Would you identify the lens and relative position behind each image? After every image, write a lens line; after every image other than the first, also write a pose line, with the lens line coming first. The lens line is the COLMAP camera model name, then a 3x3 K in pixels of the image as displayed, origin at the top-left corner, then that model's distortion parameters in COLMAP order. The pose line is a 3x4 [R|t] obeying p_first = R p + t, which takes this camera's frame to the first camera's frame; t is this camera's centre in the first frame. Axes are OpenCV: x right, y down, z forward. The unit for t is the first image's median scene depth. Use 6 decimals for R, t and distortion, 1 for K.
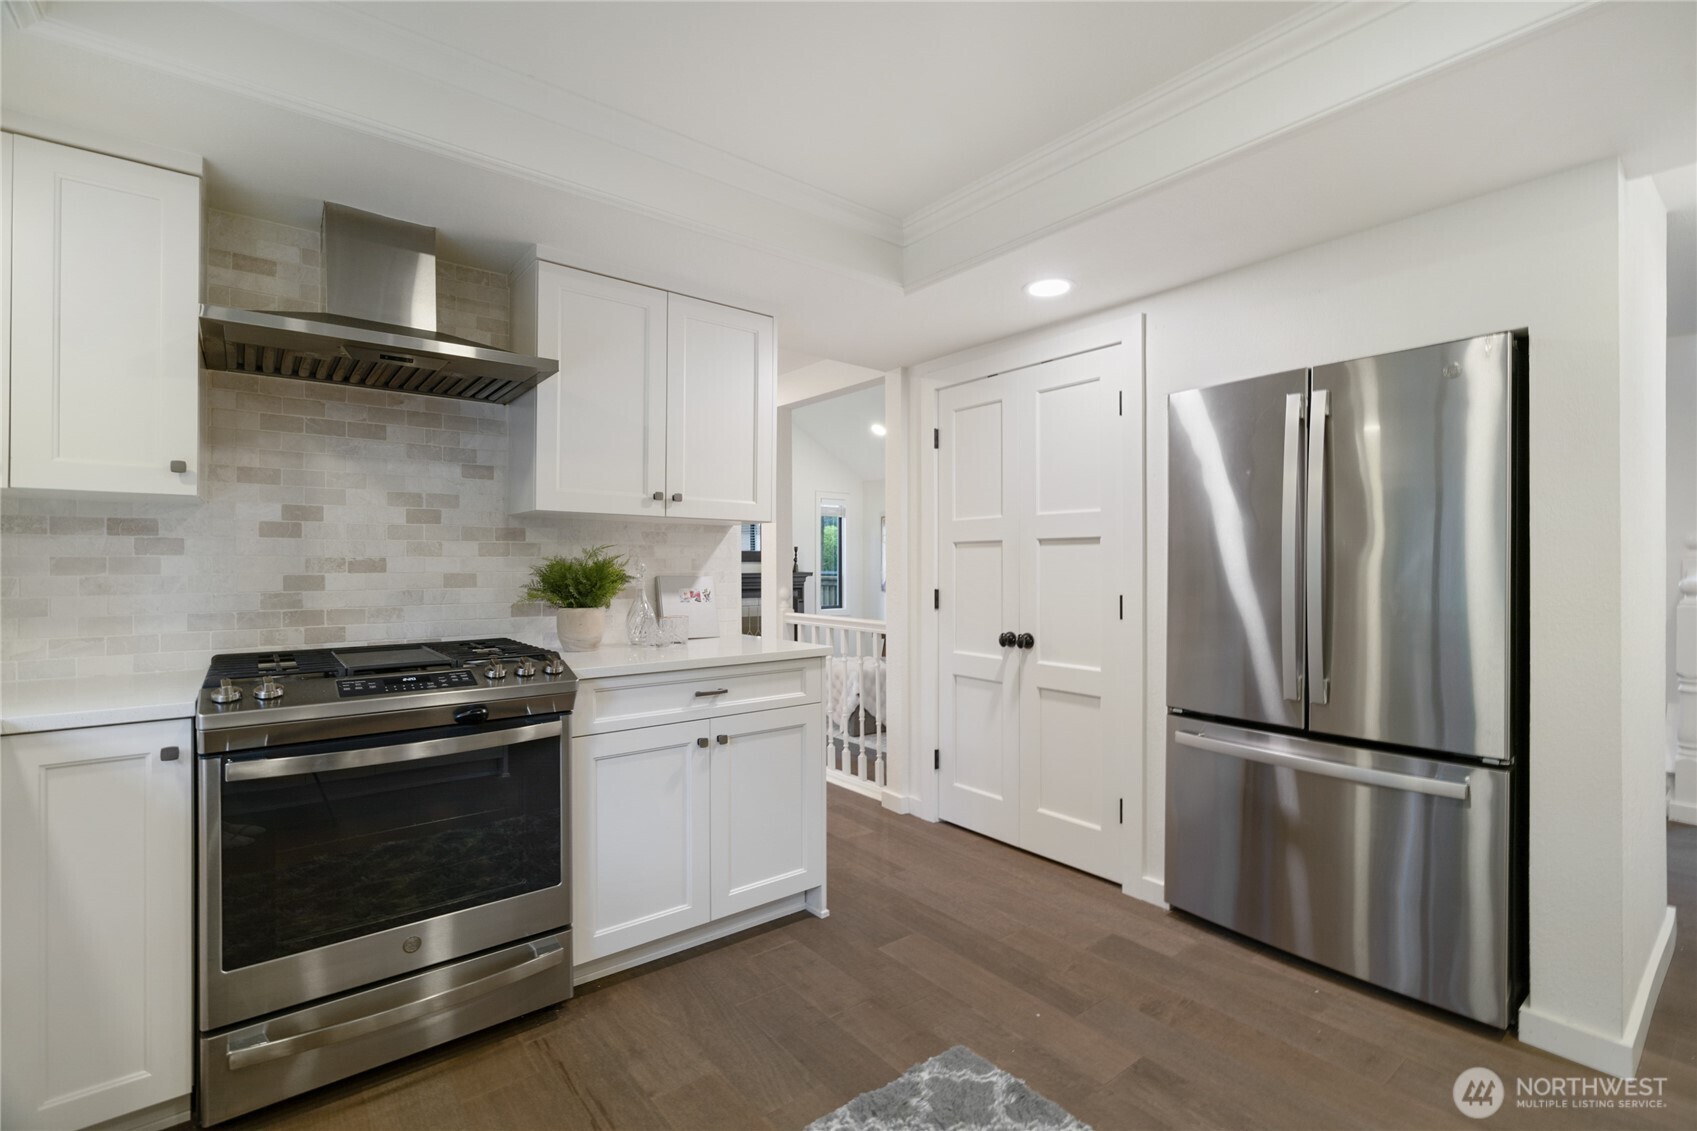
lens RADIAL K [[767.6, 0, 844.0], [0, 767.6, 561.1], [0, 0, 1]] dist [-0.002168, 0.000624]
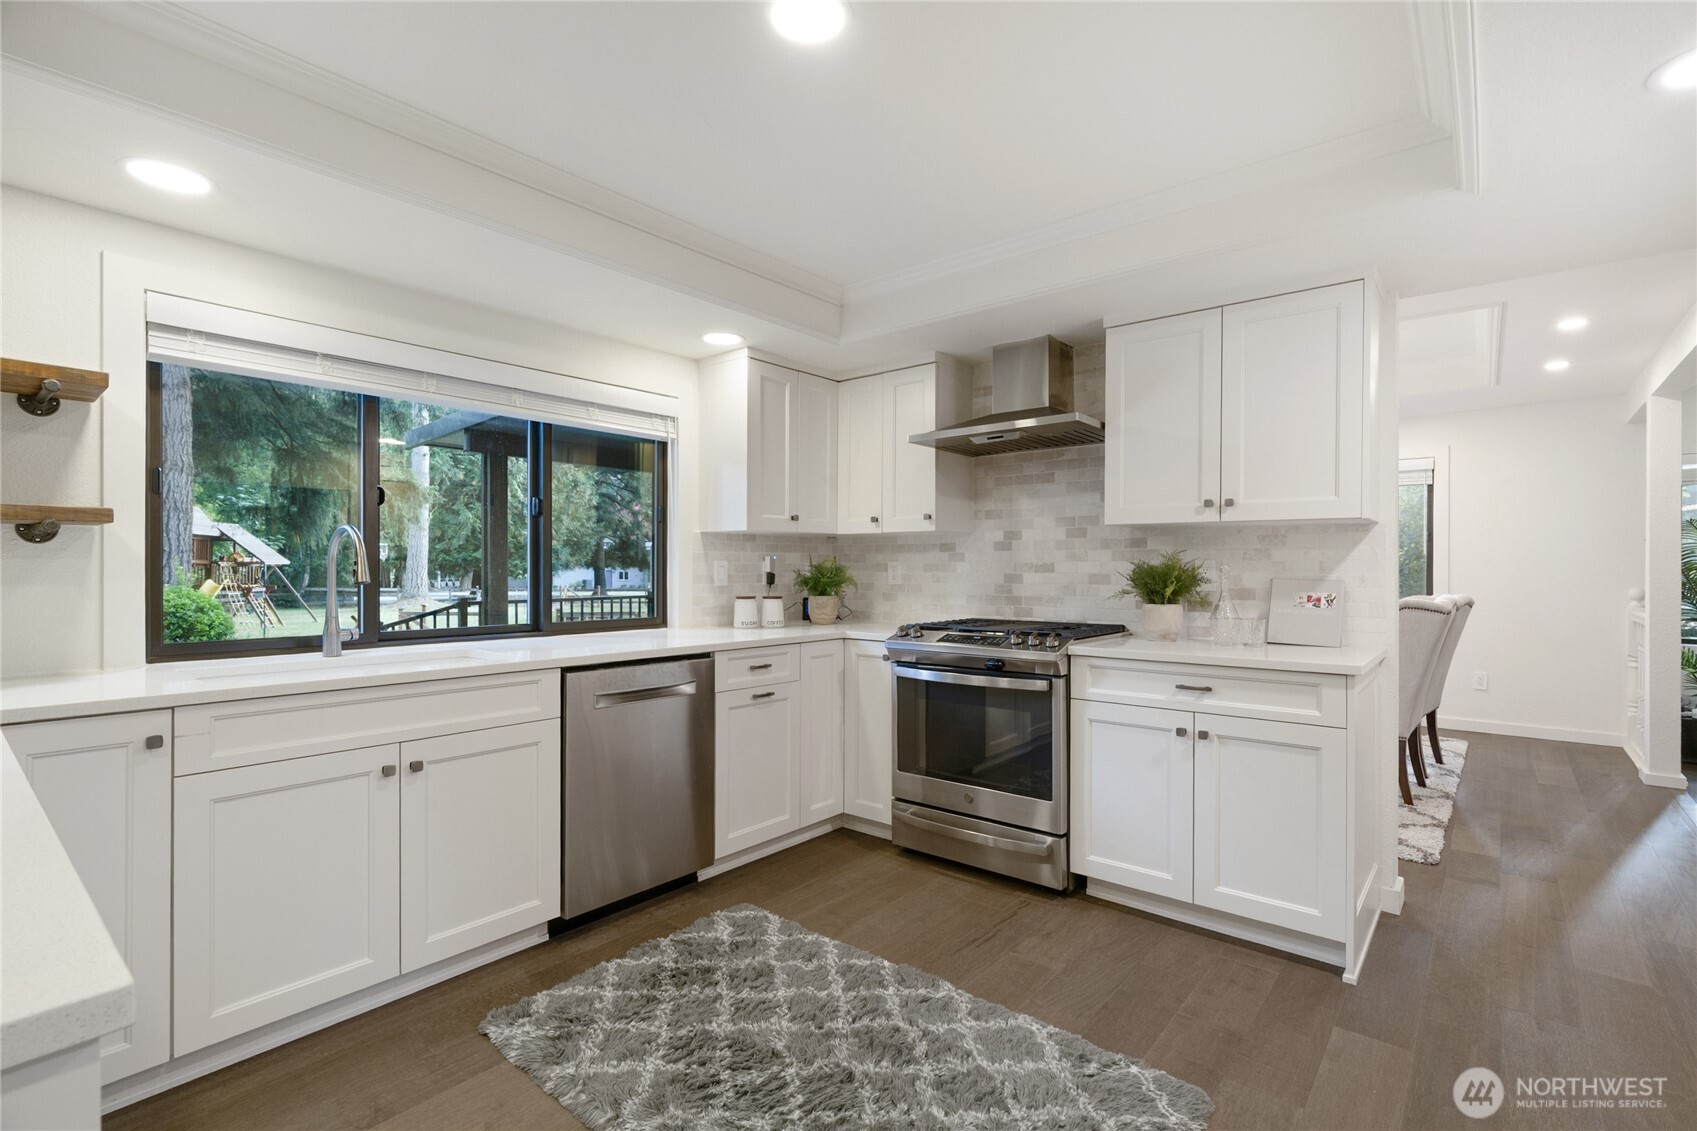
lens RADIAL K [[767.6, 0, 844.0], [0, 767.6, 561.1], [0, 0, 1]] dist [-0.002168, 0.000624]
pose [[0.201644, -0.007594, -0.979429, 0.776360], [0.004074, 0.999968, -0.006914, 0.001285], [0.979450, -0.002596, 0.201669, 0.316137]]
